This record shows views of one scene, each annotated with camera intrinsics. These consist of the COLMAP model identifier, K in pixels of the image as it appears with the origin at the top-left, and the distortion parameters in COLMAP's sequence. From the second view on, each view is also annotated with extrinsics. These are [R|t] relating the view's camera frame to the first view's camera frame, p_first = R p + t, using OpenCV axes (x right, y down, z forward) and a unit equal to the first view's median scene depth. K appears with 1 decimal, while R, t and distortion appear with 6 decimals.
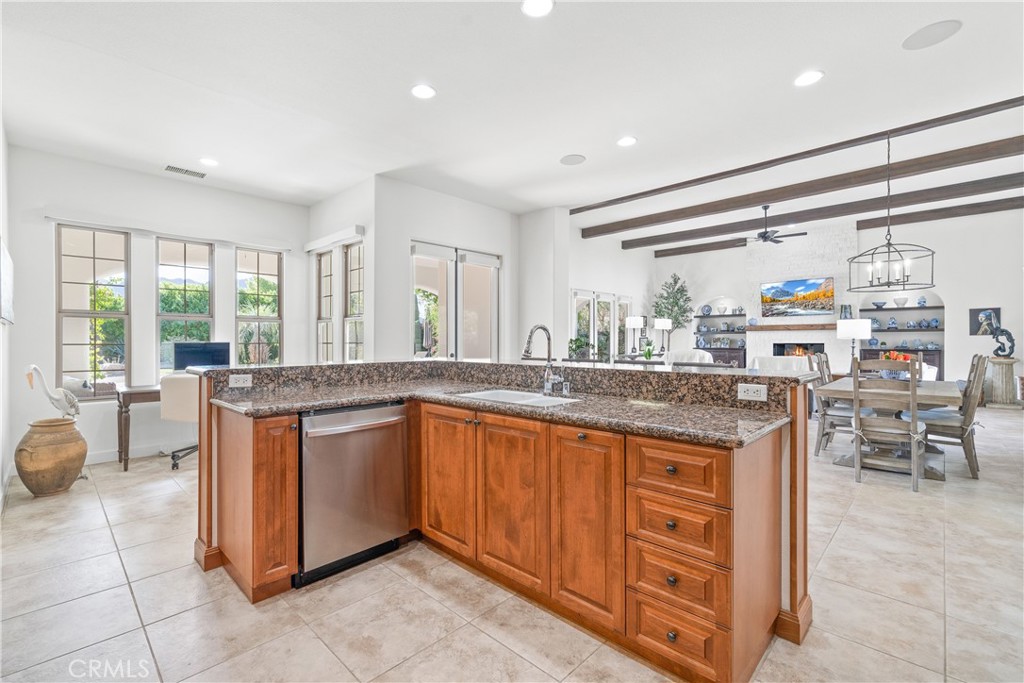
lens RADIAL K [[452.4, 0, 510.8], [0, 452.4, 341.6], [0, 0, 1]] dist [0.001010, 0.001186]
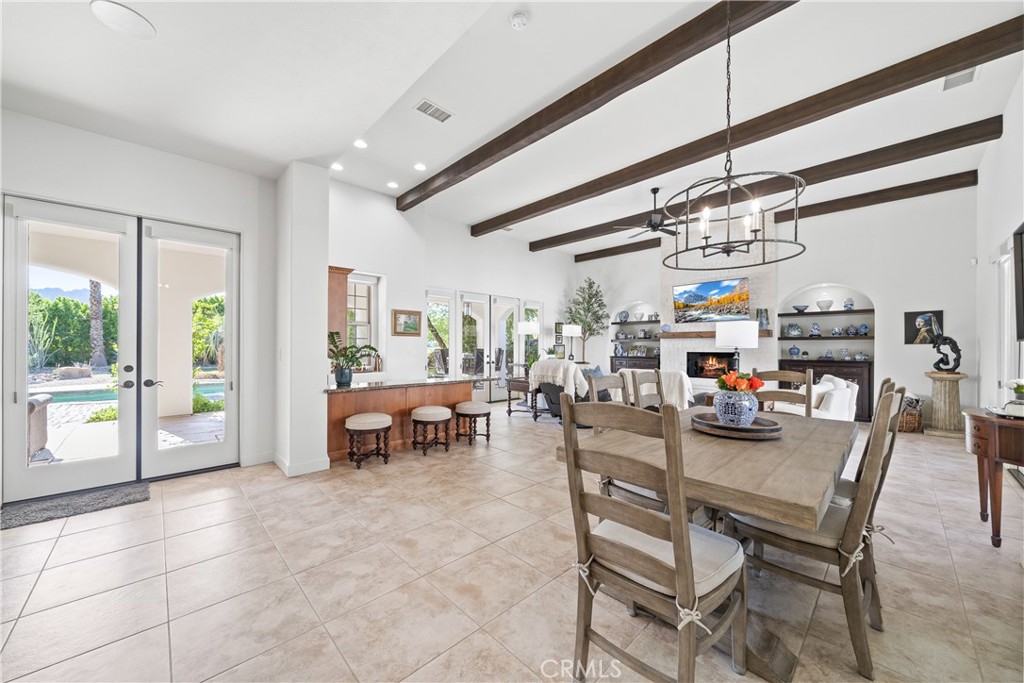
lens RADIAL K [[377.9, 0, 507.0], [0, 377.9, 347.9], [0, 0, 1]] dist [-0.001183, -0.000479]
pose [[0.999249, 0.005065, -0.038414, 0.285338], [-0.005089, 0.999987, -0.000539, -0.002913], [0.038411, 0.000734, 0.999262, 0.259296]]
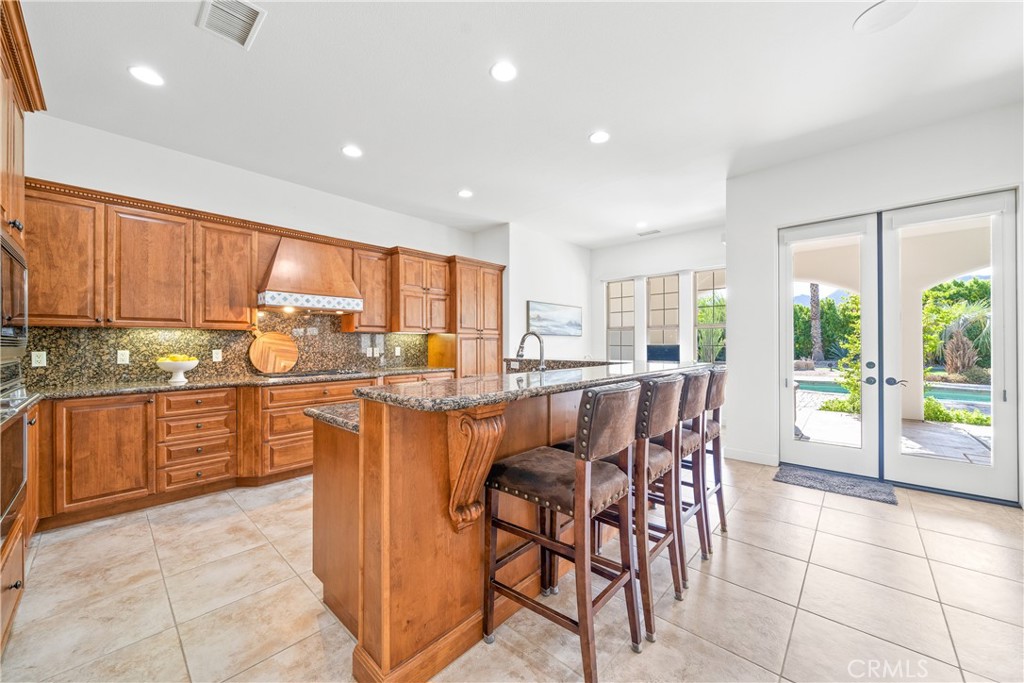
lens RADIAL K [[377.9, 0, 506.0], [0, 377.9, 340.0], [0, 0, 1]] dist [-0.001183, -0.000479]
pose [[0.018330, -0.006388, -0.999812, 0.268228], [-0.001749, 0.999978, -0.006421, -0.002532], [0.999830, 0.001866, 0.018318, 0.247895]]
